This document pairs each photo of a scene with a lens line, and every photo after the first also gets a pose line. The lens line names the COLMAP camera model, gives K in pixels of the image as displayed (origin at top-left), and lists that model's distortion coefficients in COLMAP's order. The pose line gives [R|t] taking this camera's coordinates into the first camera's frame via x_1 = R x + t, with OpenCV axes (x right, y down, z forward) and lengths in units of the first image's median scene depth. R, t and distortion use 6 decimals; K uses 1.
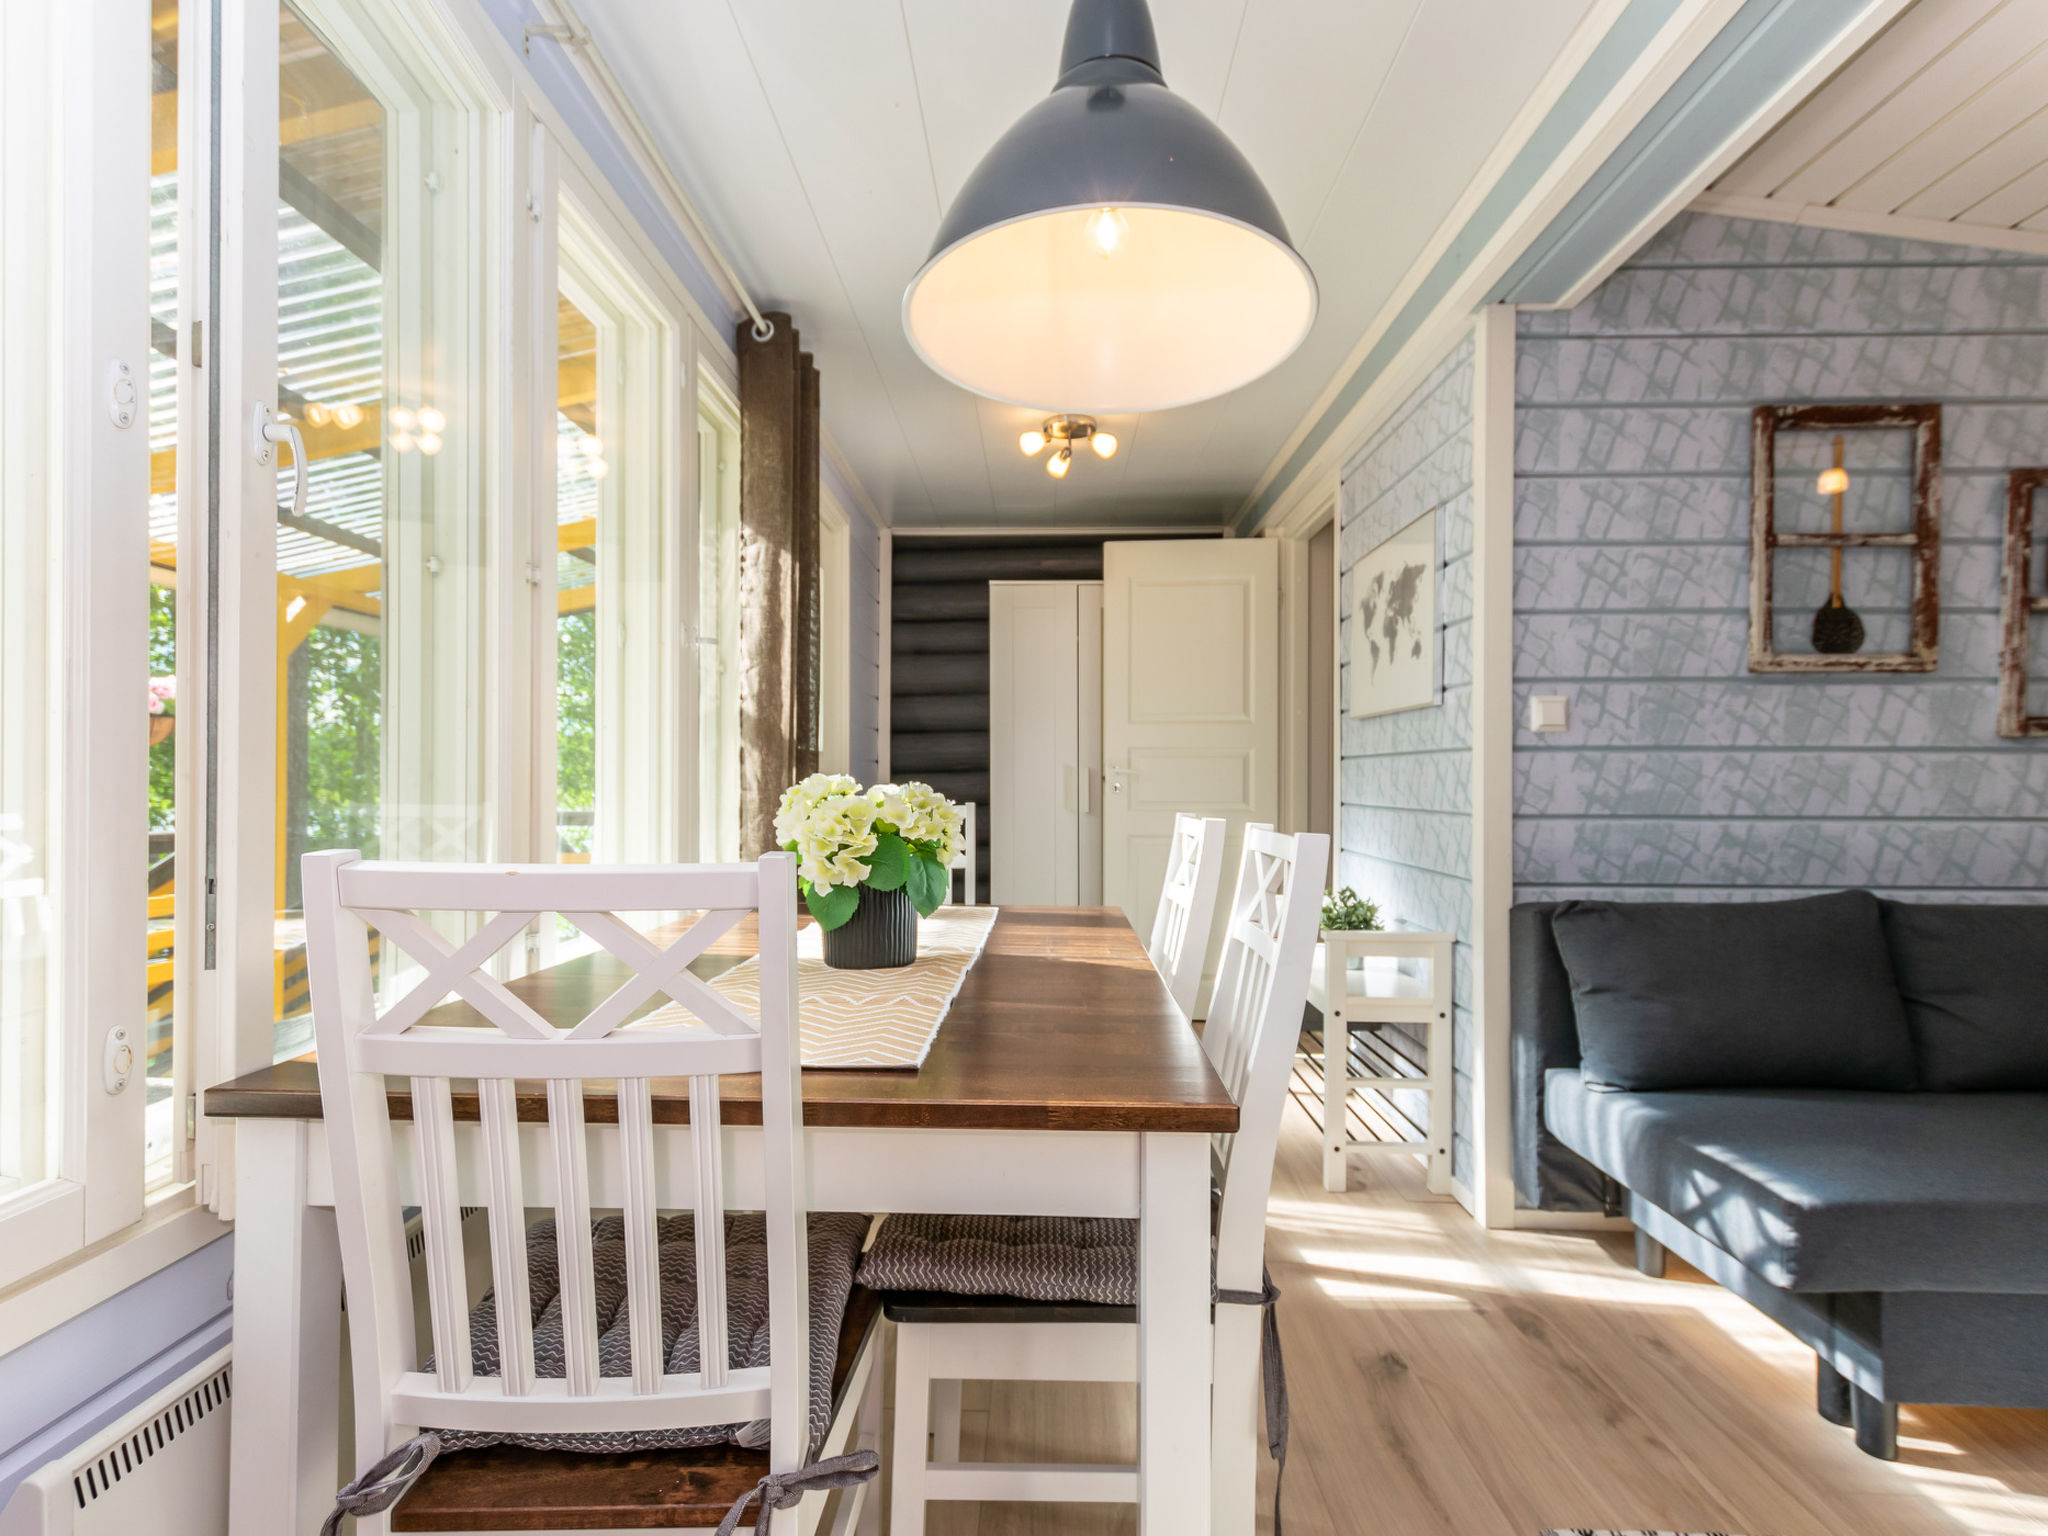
lens RADIAL K [[994.0, 0, 1025.4], [0, 994.0, 776.6], [0, 0, 1]] dist [0.012452, -0.003908]
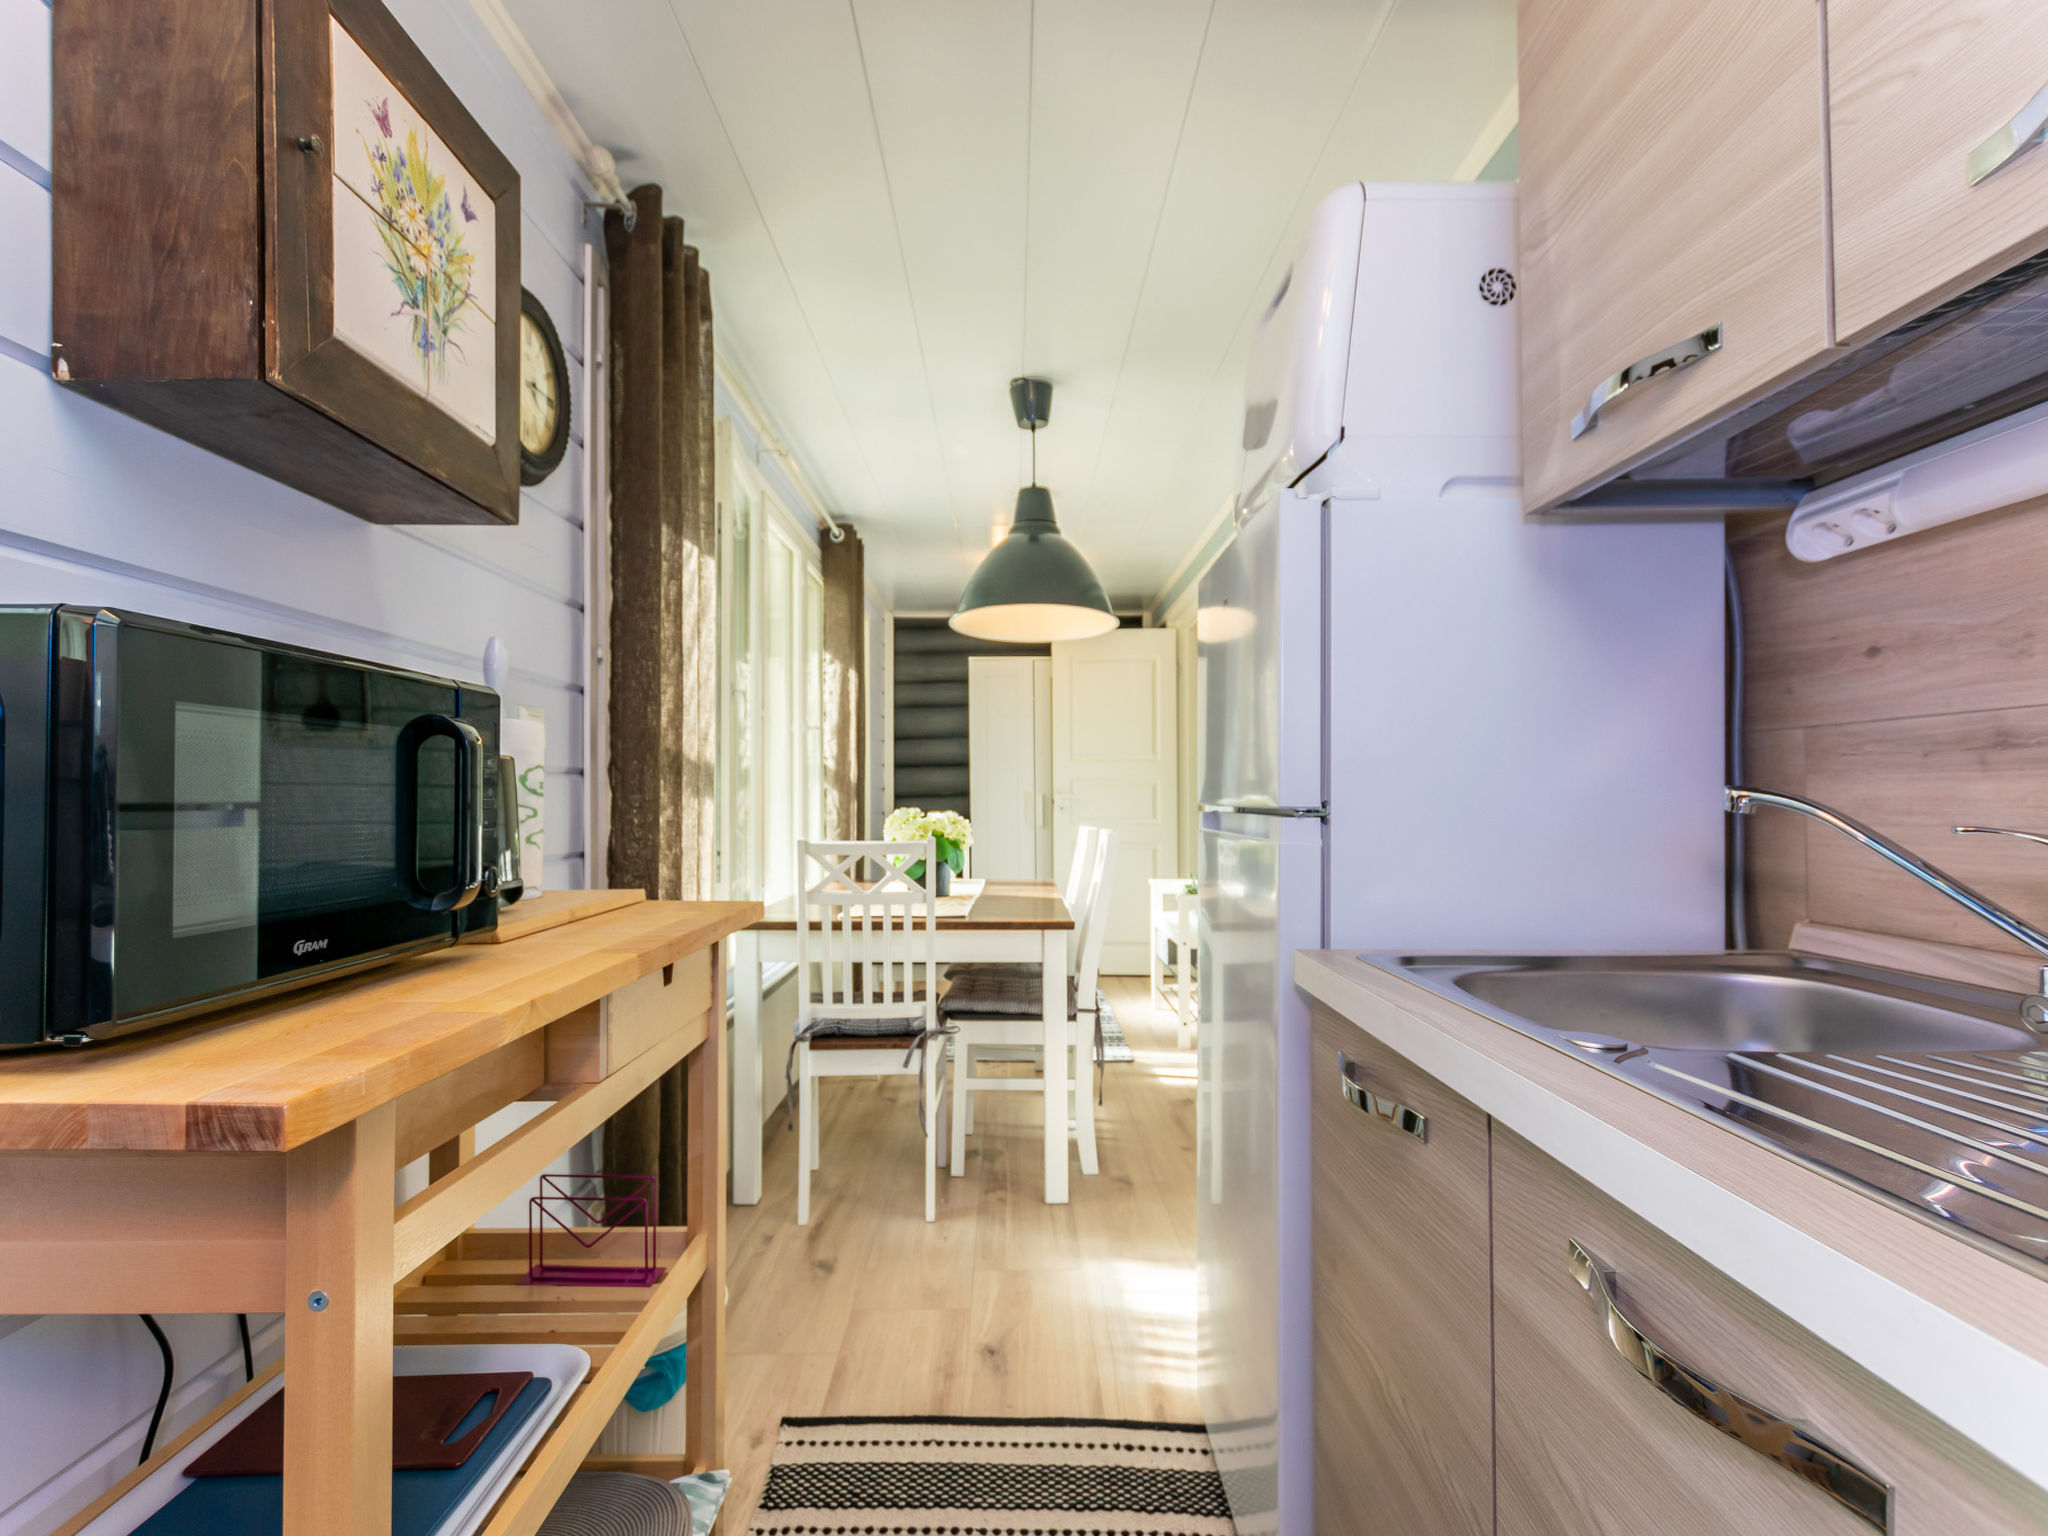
lens RADIAL K [[897.8, 0, 1023.4], [0, 897.8, 788.0], [0, 0, 1]] dist [0.000528, 0.000001]
pose [[0.999420, -0.007844, 0.033150, -0.008390], [0.008072, 0.999945, -0.006749, -0.016806], [-0.033095, 0.007013, 0.999428, -0.490746]]
